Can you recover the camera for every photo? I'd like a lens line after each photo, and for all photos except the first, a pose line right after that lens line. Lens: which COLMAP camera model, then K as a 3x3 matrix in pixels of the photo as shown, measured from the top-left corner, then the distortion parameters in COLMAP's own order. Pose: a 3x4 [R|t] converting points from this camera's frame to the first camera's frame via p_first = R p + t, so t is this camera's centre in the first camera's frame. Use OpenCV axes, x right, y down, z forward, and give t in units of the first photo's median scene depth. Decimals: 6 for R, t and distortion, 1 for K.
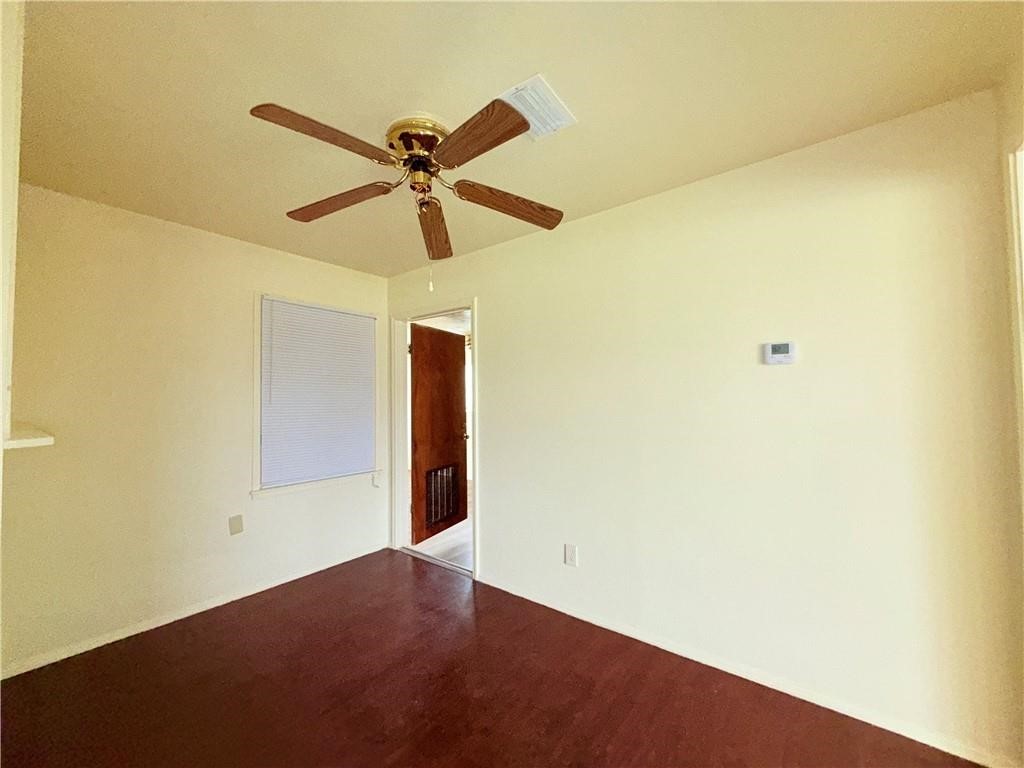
lens RADIAL K [[408.4, 0, 510.0], [0, 408.4, 383.3], [0, 0, 1]] dist [0.000919, 0.000205]
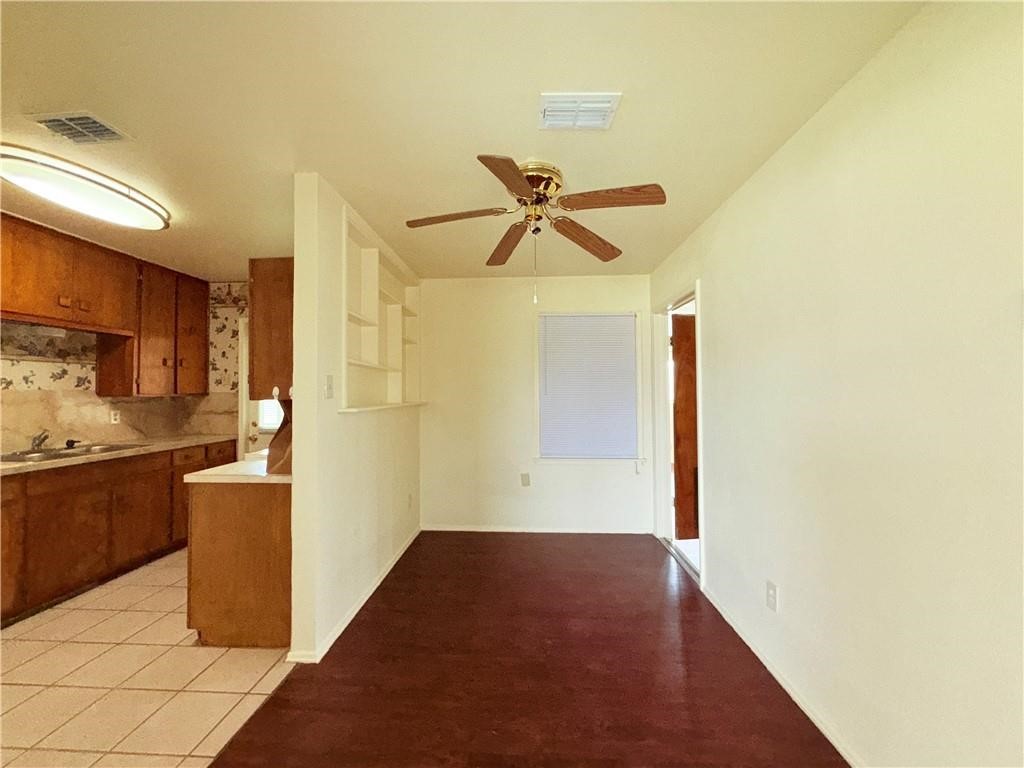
lens RADIAL K [[408.4, 0, 510.0], [0, 408.4, 383.3], [0, 0, 1]] dist [0.000919, 0.000205]
pose [[0.577702, -0.007867, -0.816210, 0.348528], [0.027039, 0.999589, 0.009503, -0.001898], [0.815800, -0.027559, 0.577677, 0.112639]]
